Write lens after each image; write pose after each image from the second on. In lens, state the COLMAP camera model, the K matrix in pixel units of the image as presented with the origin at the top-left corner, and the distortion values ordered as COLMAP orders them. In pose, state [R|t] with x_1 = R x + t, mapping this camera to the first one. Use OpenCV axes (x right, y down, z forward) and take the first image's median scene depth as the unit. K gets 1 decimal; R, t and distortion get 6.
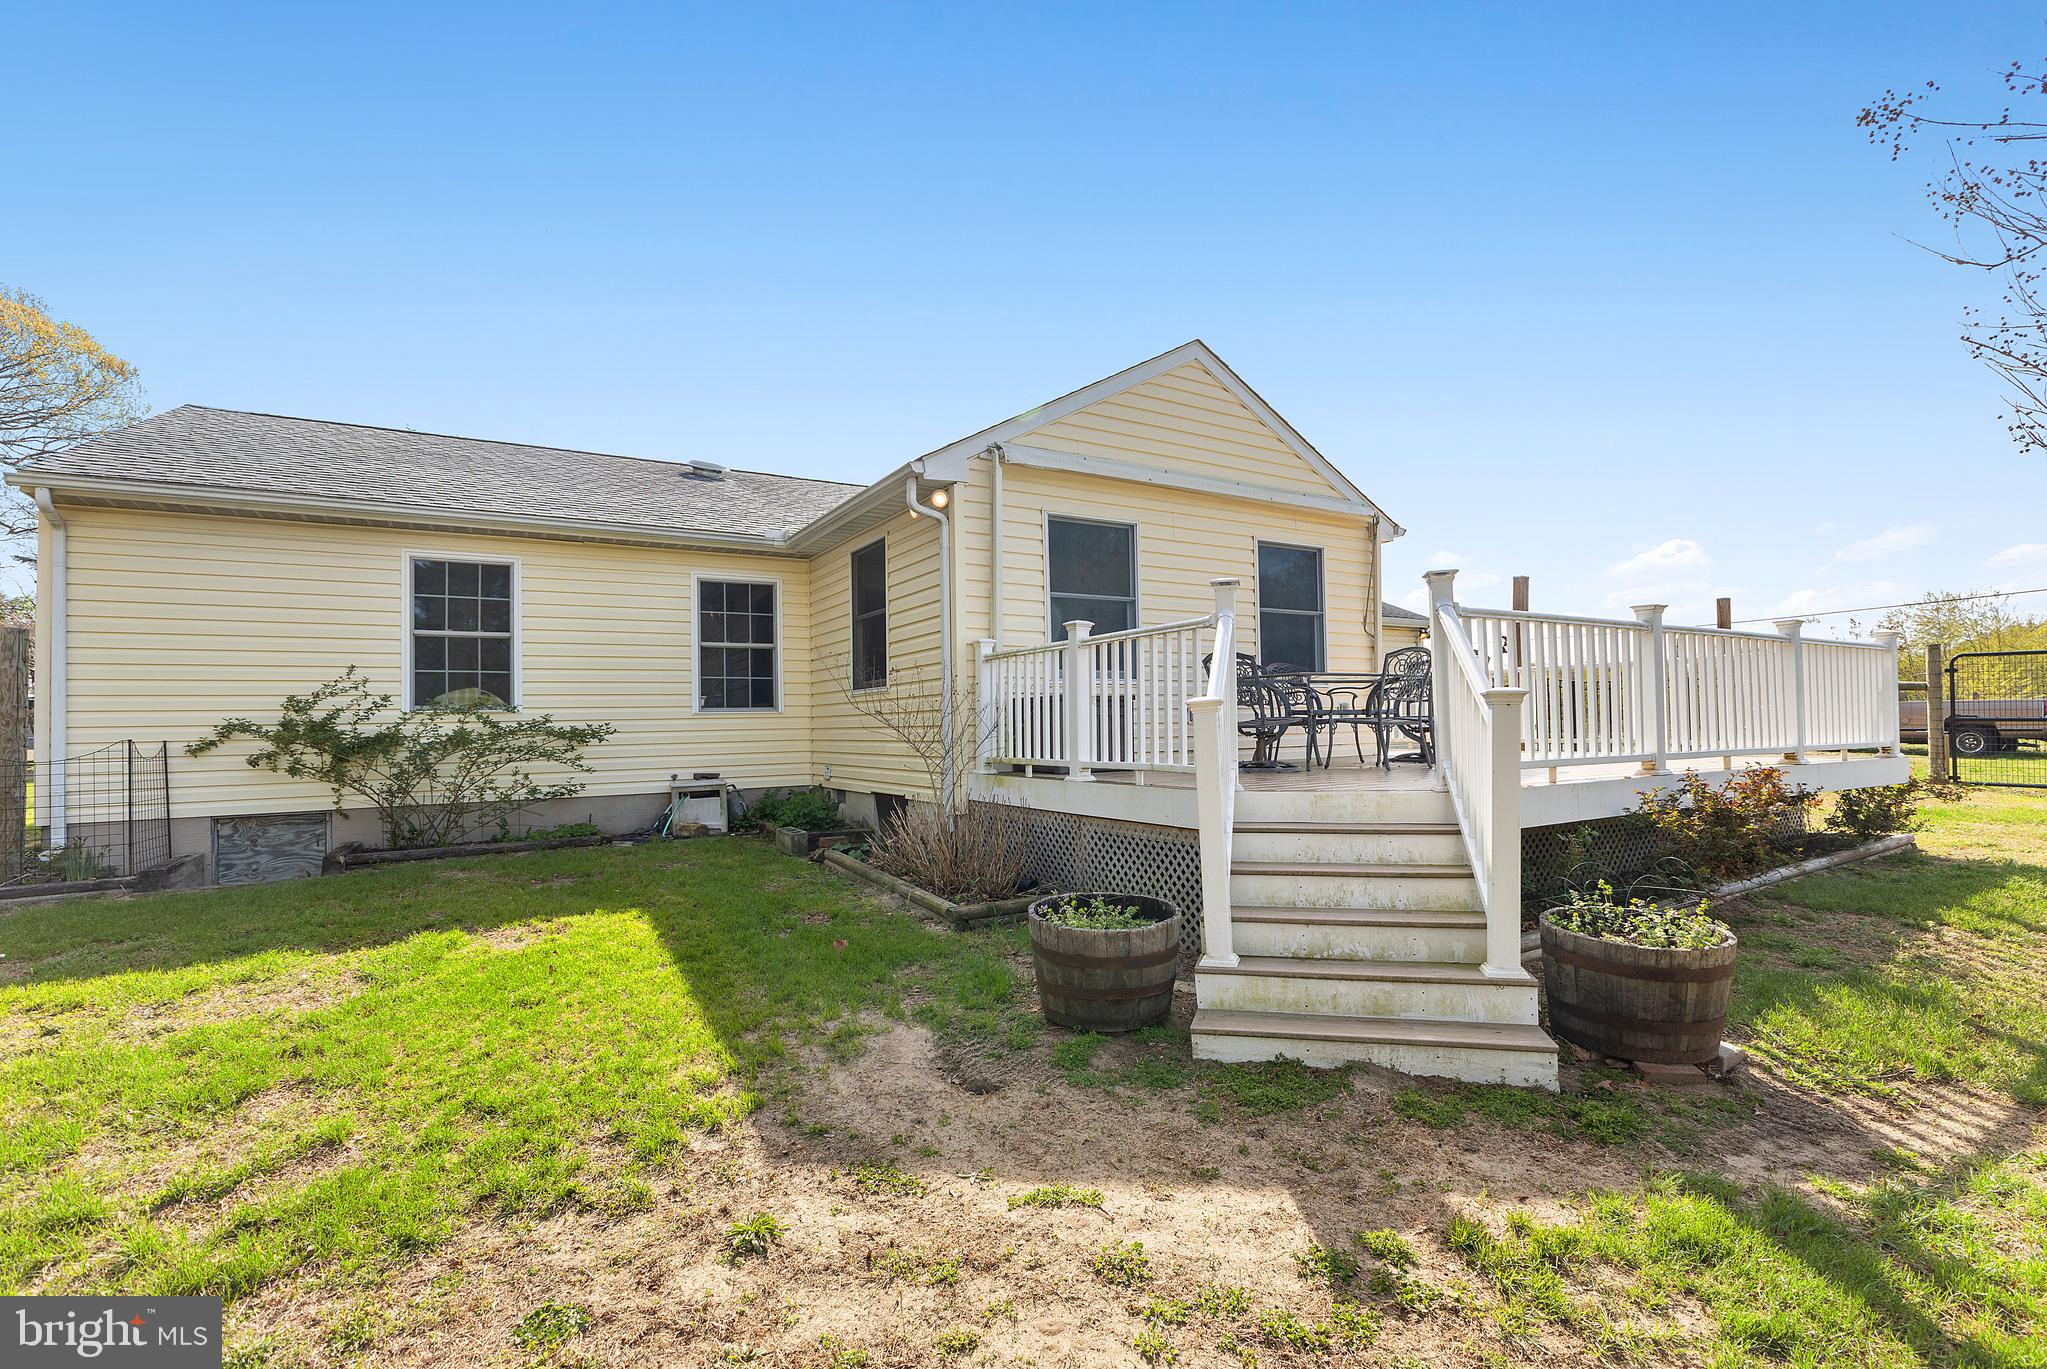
lens RADIAL K [[926.1, 0, 1023.2], [0, 926.1, 695.9], [0, 0, 1]] dist [0.015715, -0.003282]
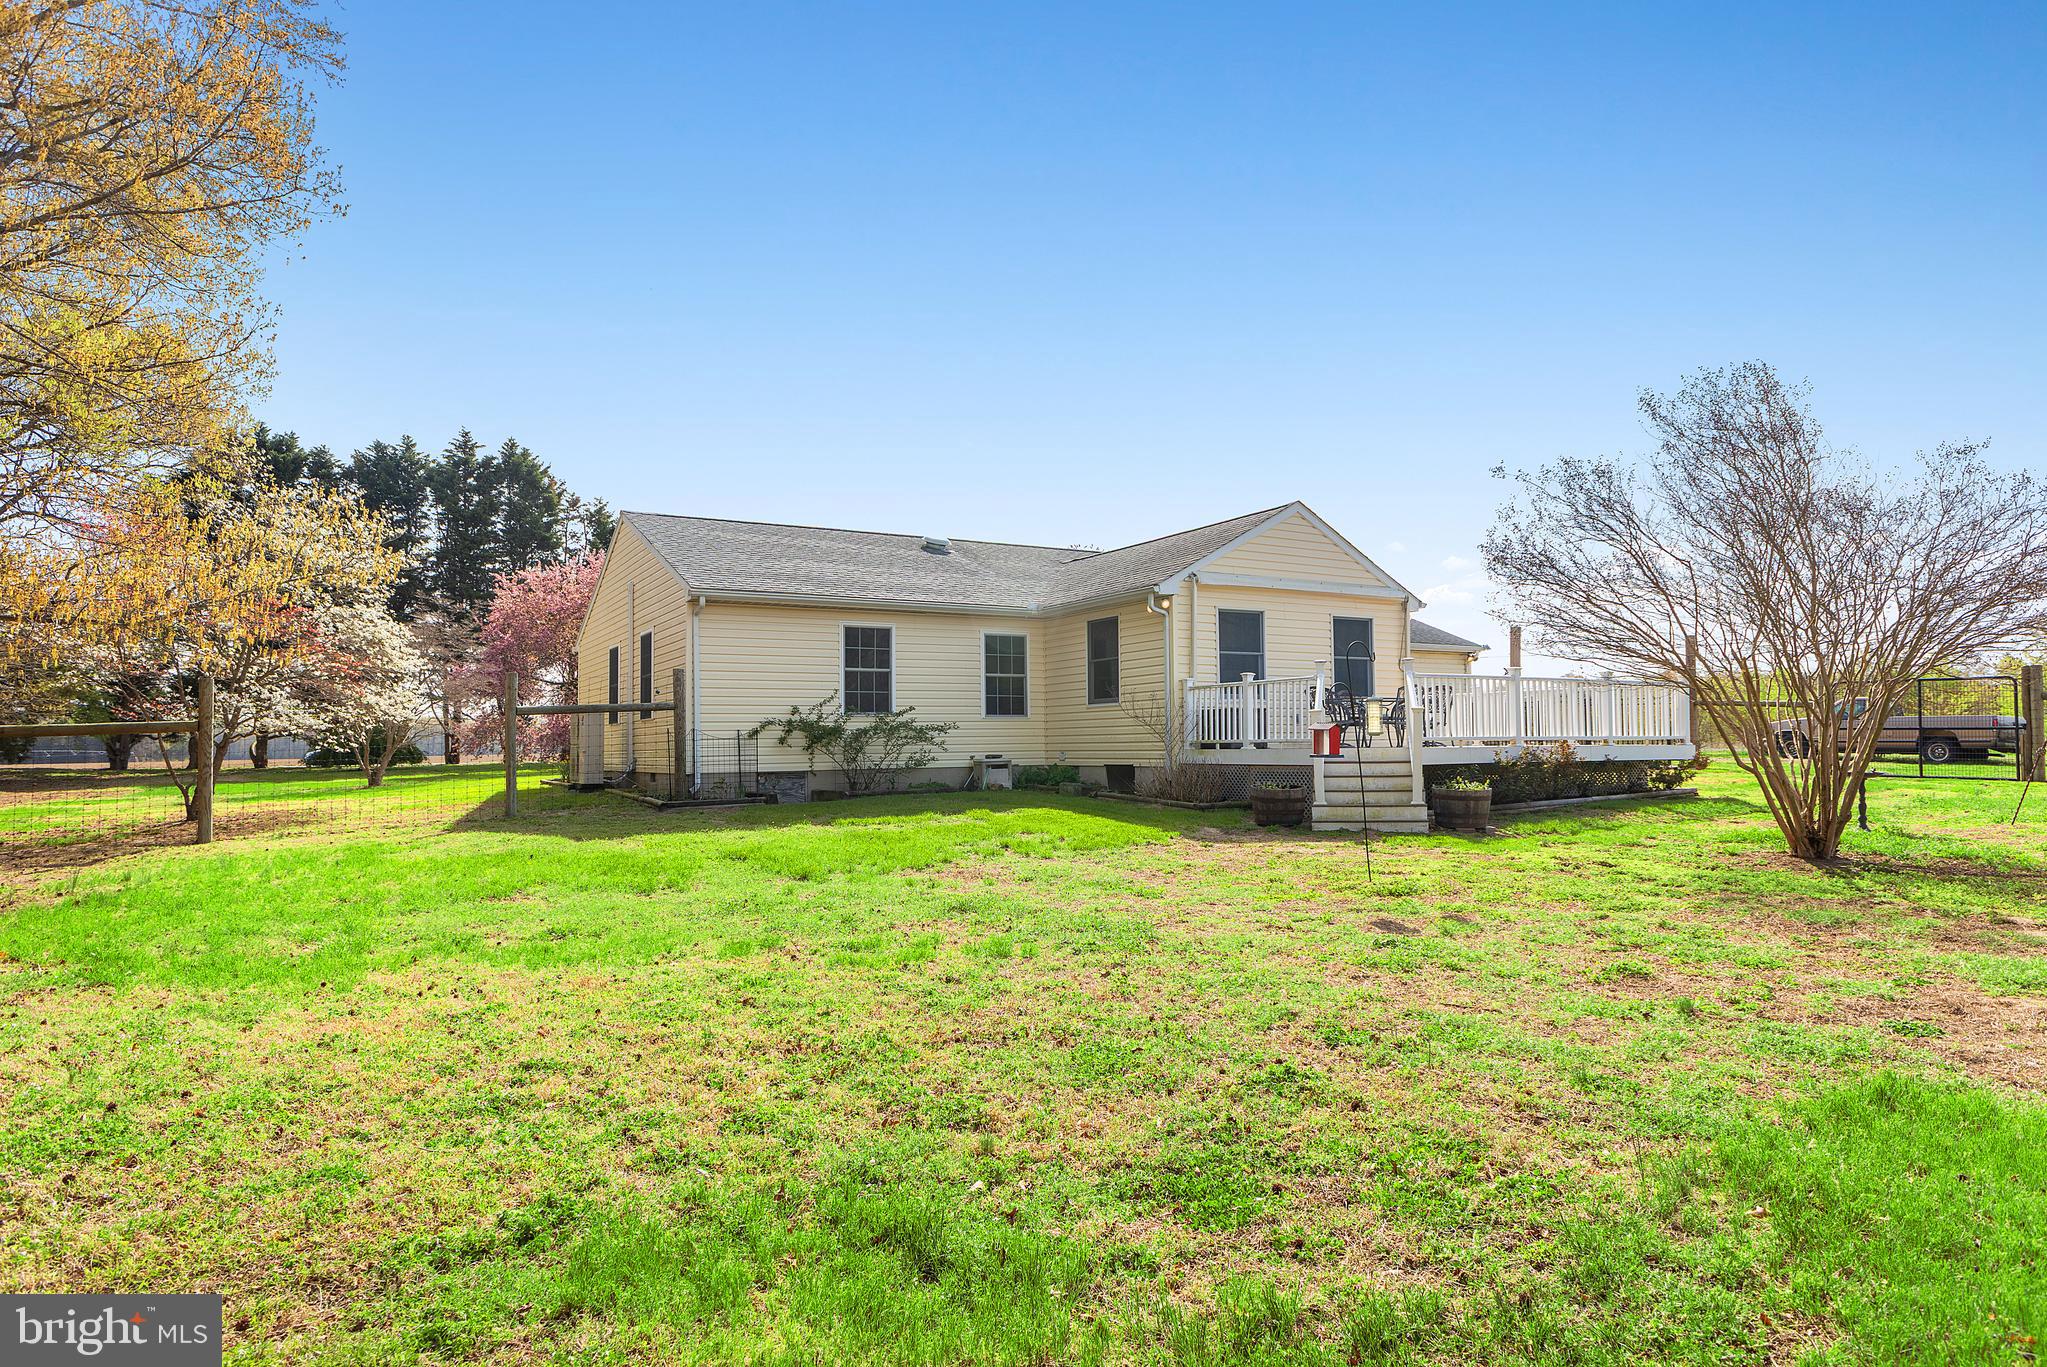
lens RADIAL K [[1180.5, 0, 1040.1], [0, 1180.5, 698.7], [0, 0, 1]] dist [0.001480, 0.000386]
pose [[0.999932, 0.006558, 0.009649, -0.314105], [-0.006473, 0.999940, -0.008800, 0.003354], [-0.009706, 0.008737, 0.999915, -1.197852]]
